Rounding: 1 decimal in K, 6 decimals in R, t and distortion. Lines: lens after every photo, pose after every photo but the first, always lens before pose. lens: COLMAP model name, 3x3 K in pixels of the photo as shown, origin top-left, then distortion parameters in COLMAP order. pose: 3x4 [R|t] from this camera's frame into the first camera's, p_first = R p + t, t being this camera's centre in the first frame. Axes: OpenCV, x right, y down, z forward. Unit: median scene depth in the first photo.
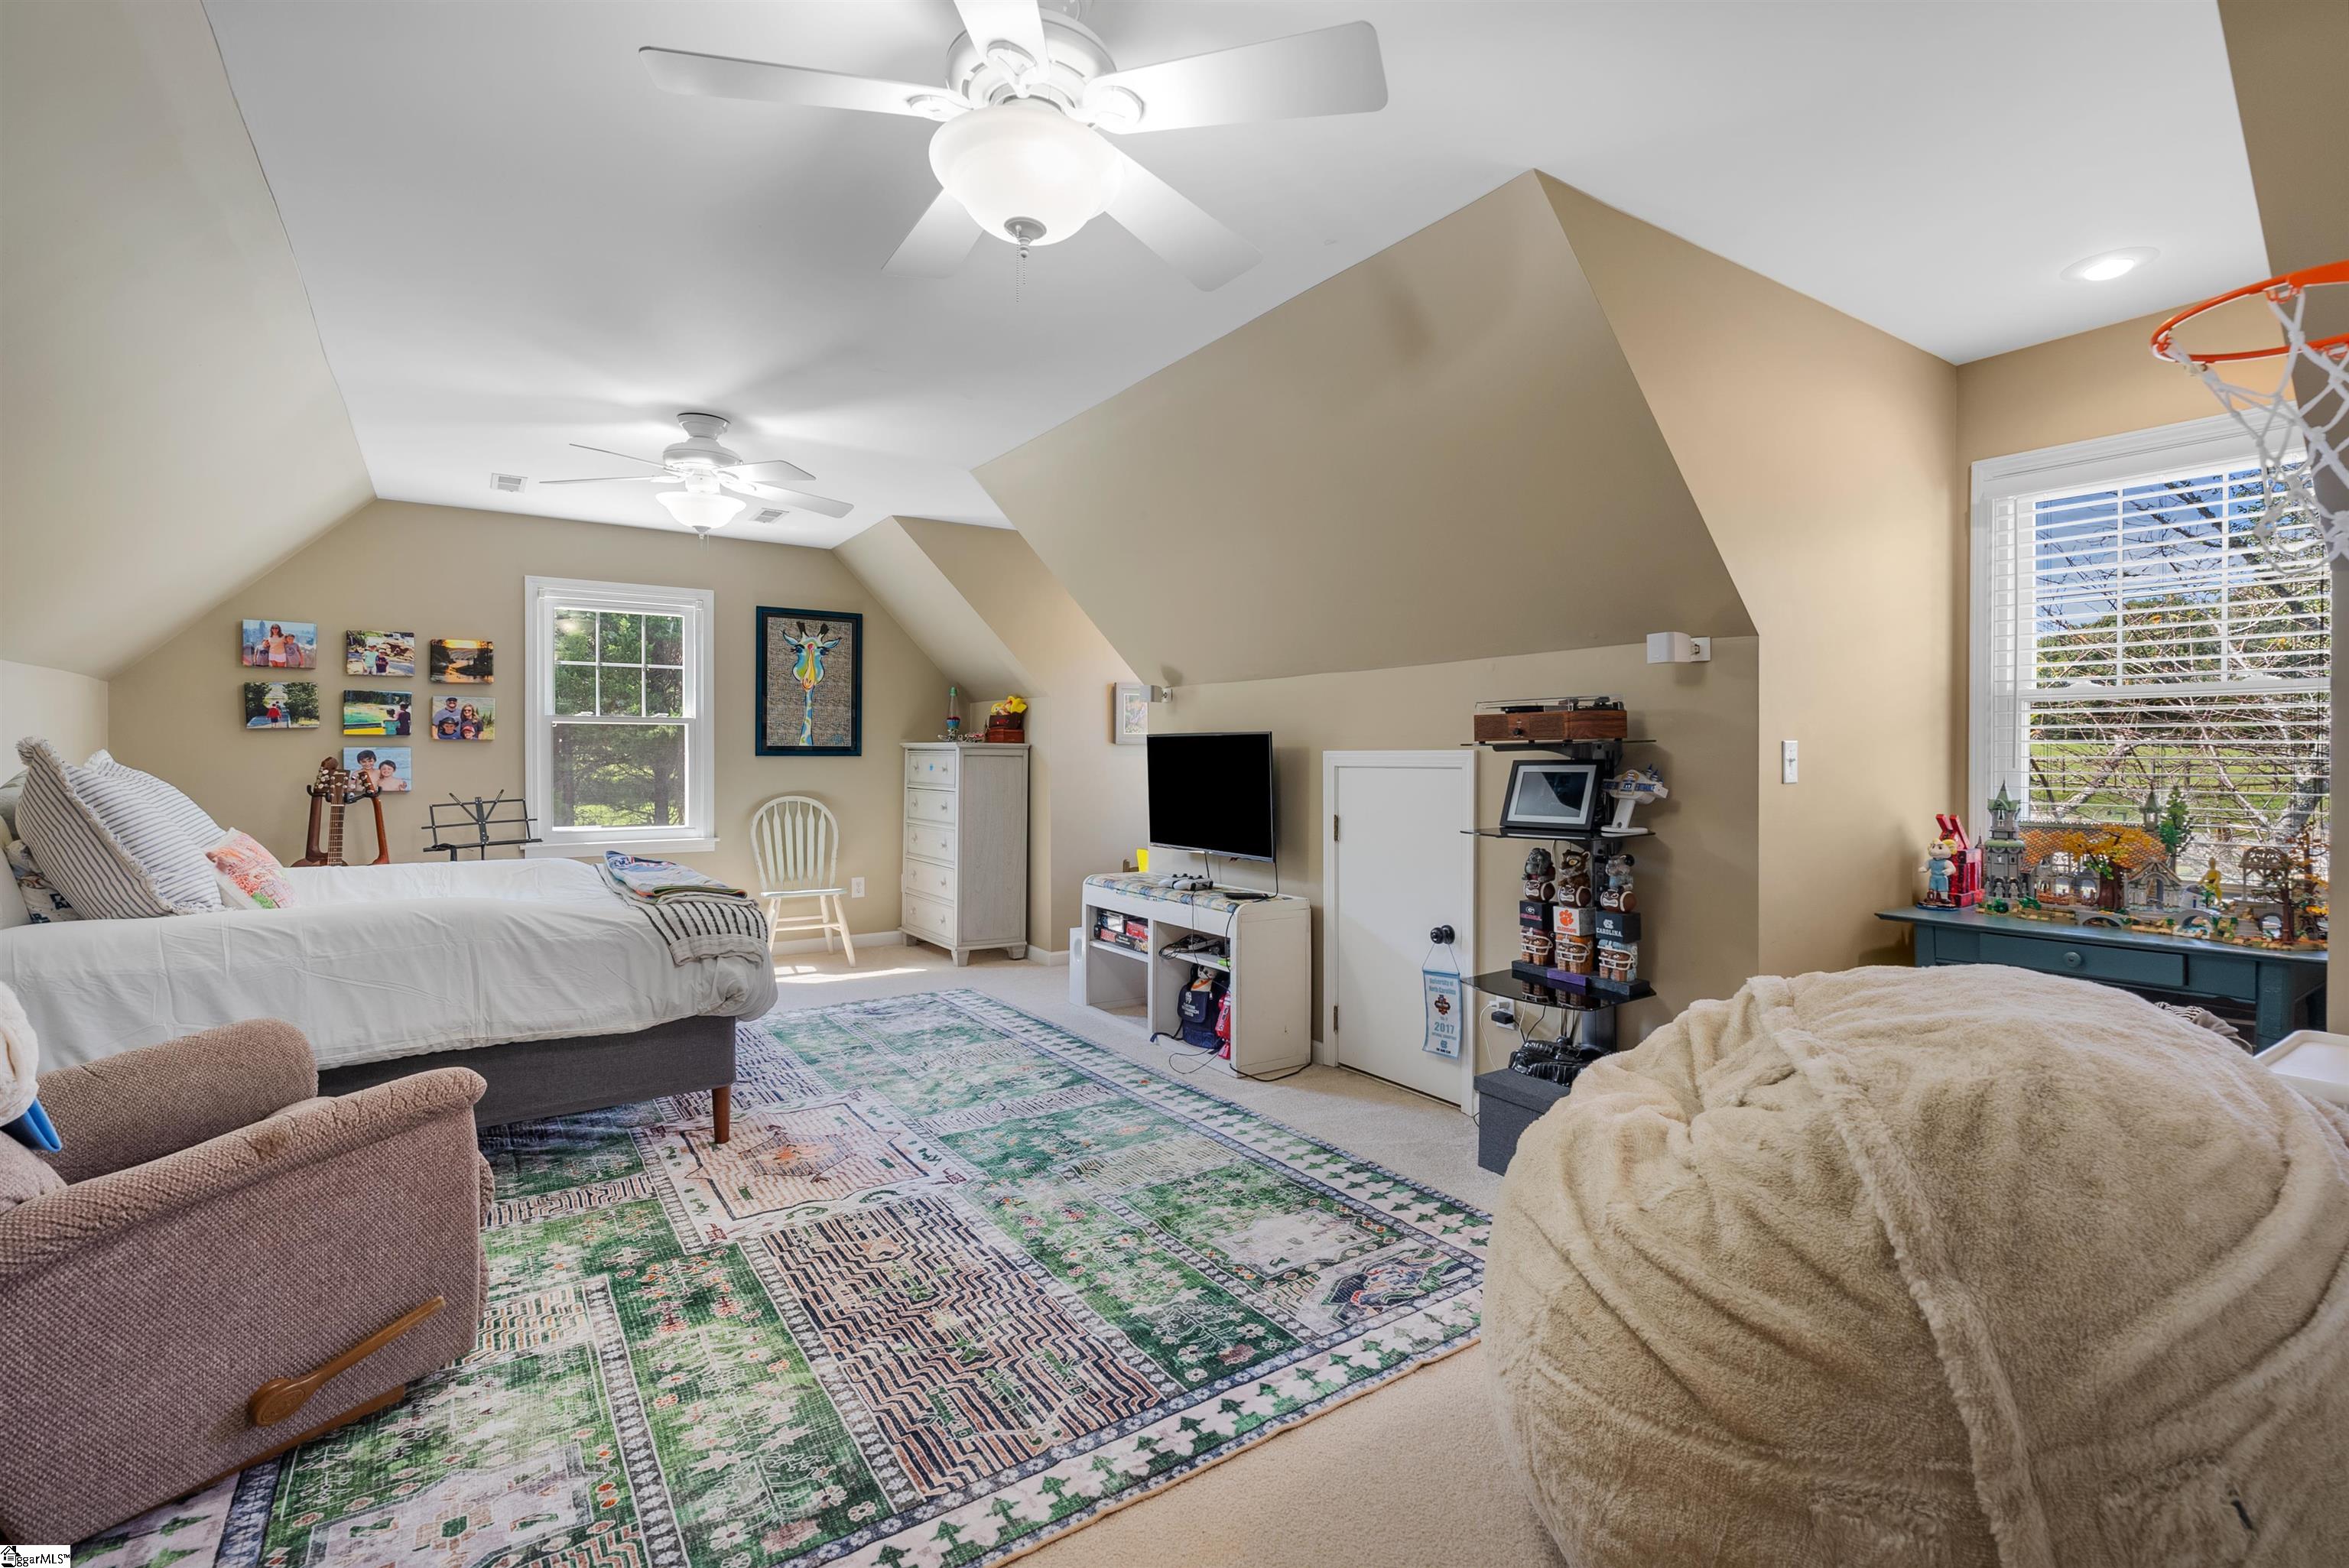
lens RADIAL K [[1063.7, 0, 1177.7], [0, 1063.7, 773.1], [0, 0, 1]] dist [-0.004716, 0.000656]
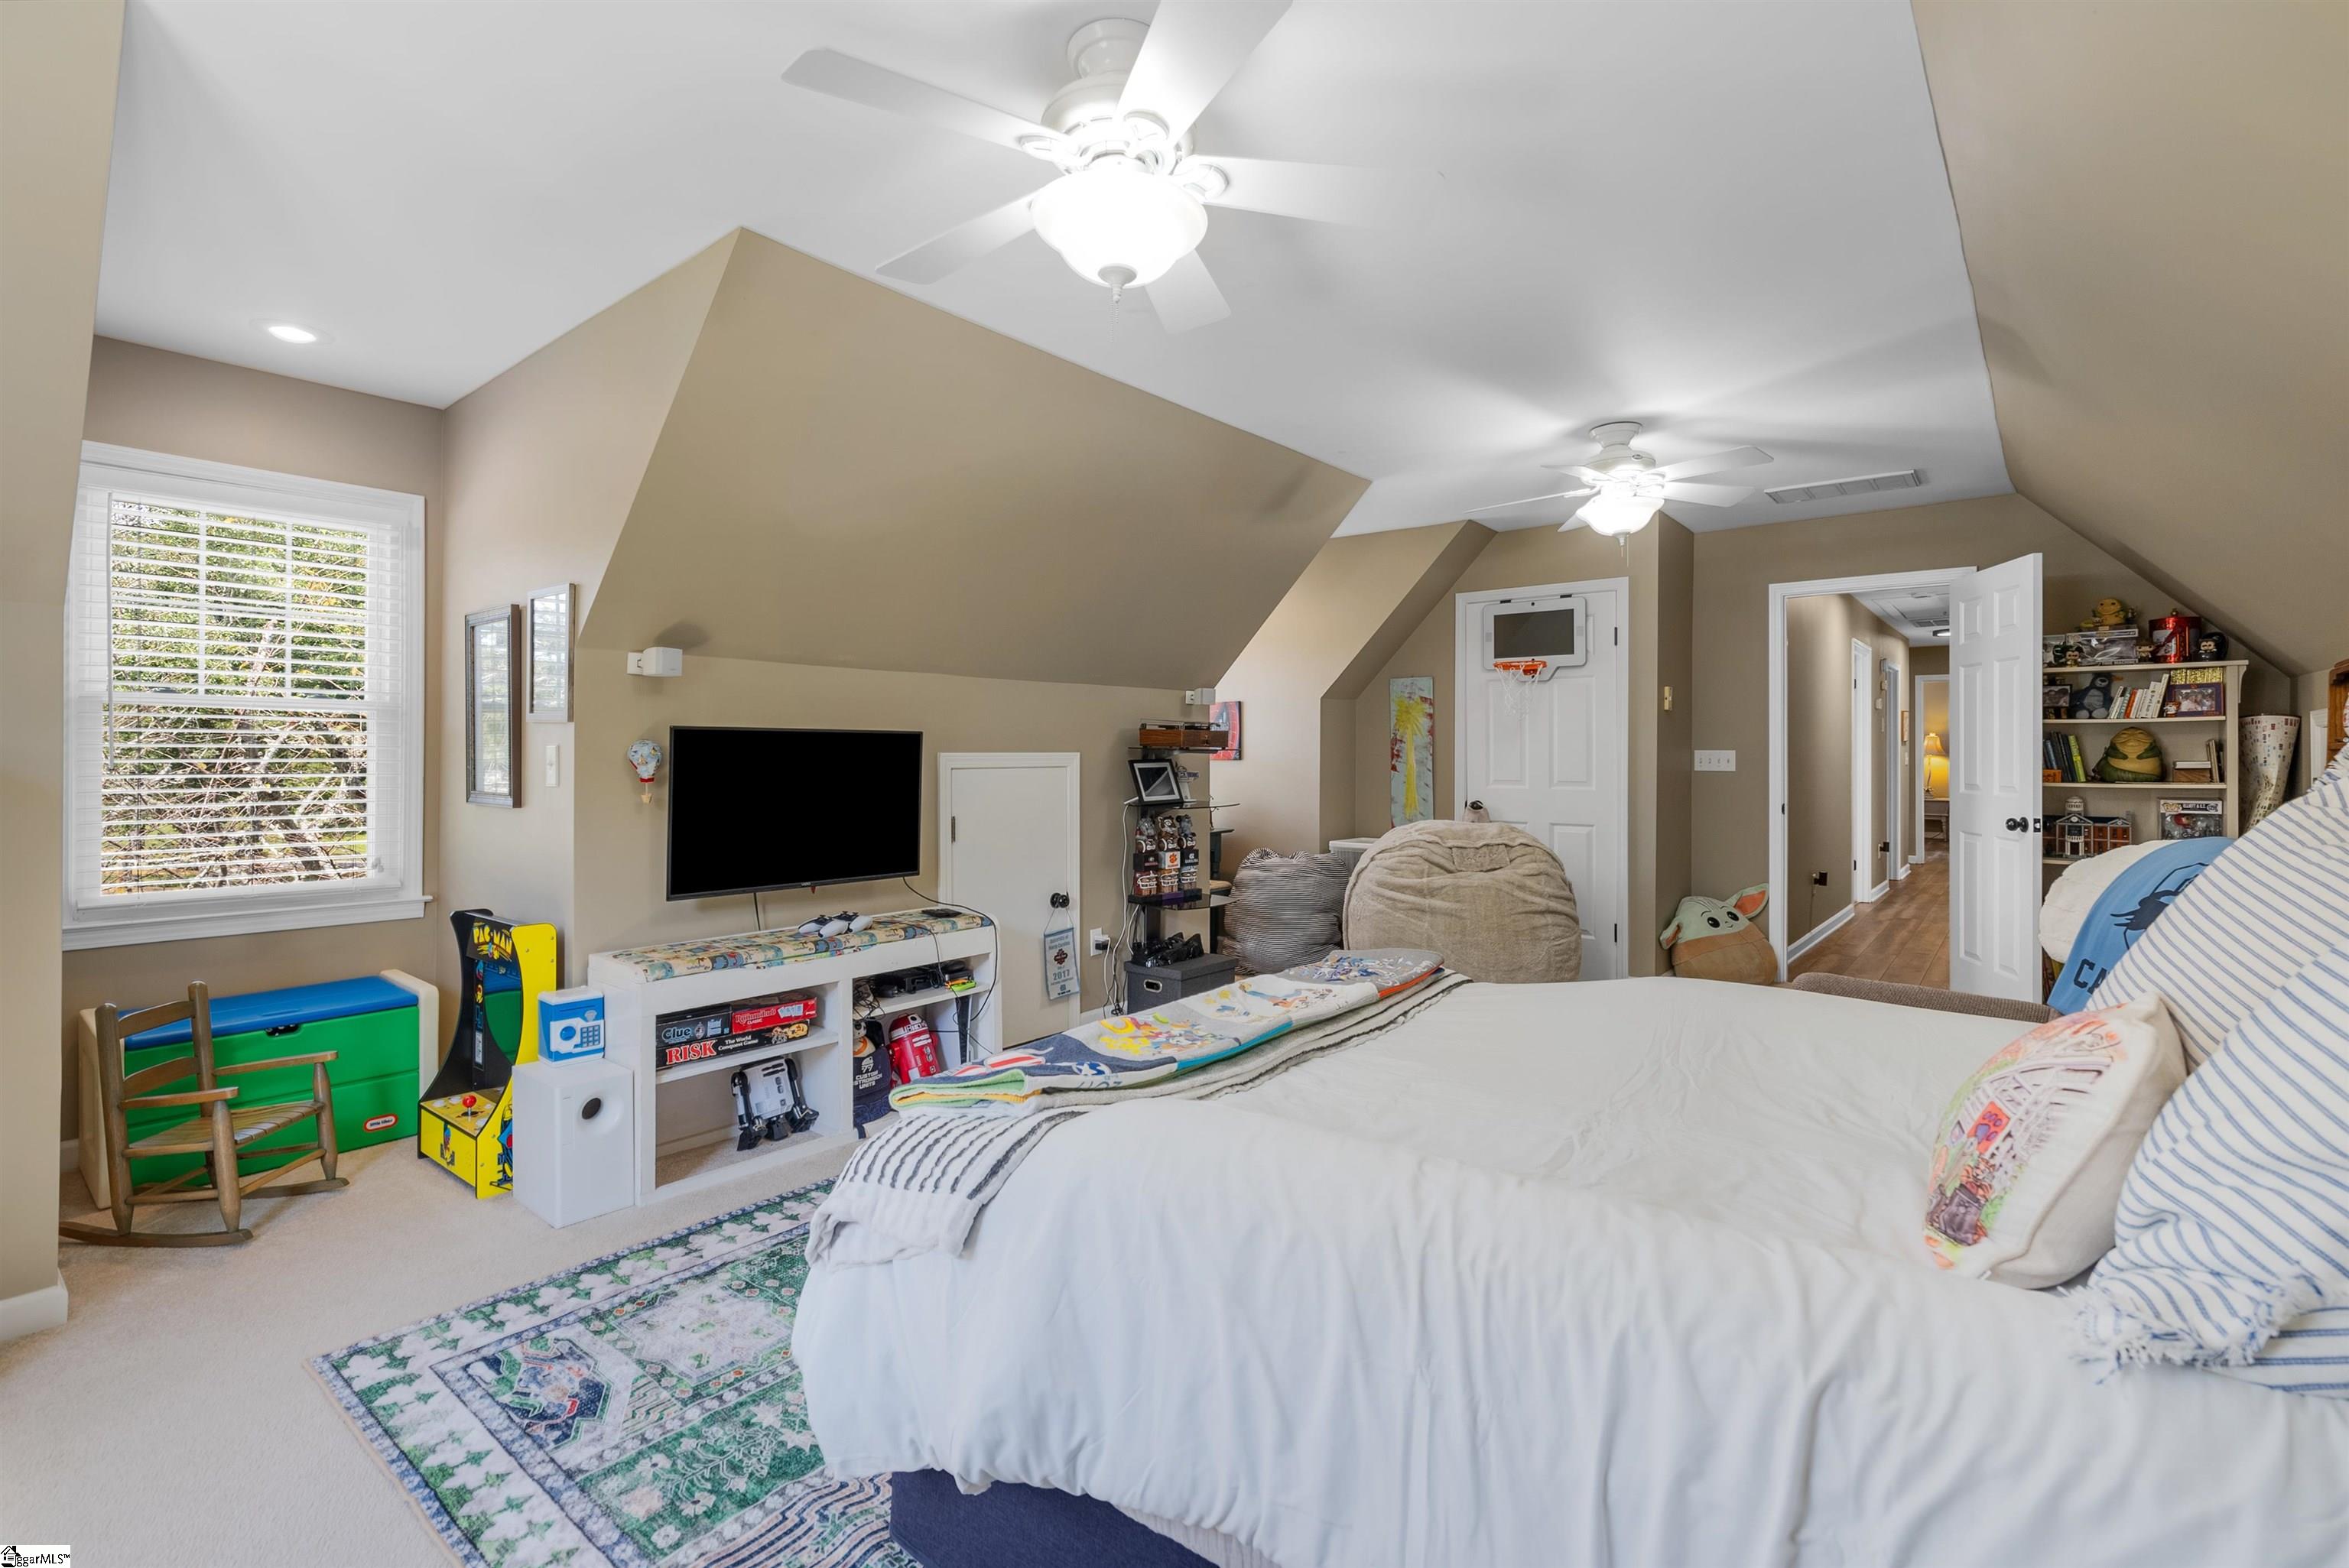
lens RADIAL K [[1063.7, 0, 1177.7], [0, 1063.7, 773.1], [0, 0, 1]] dist [-0.004716, 0.000656]
pose [[-0.279267, -0.011660, 0.960143, -0.869327], [0.025114, 0.999495, 0.019443, -0.015428], [-0.959885, 0.029543, -0.278833, 1.074839]]
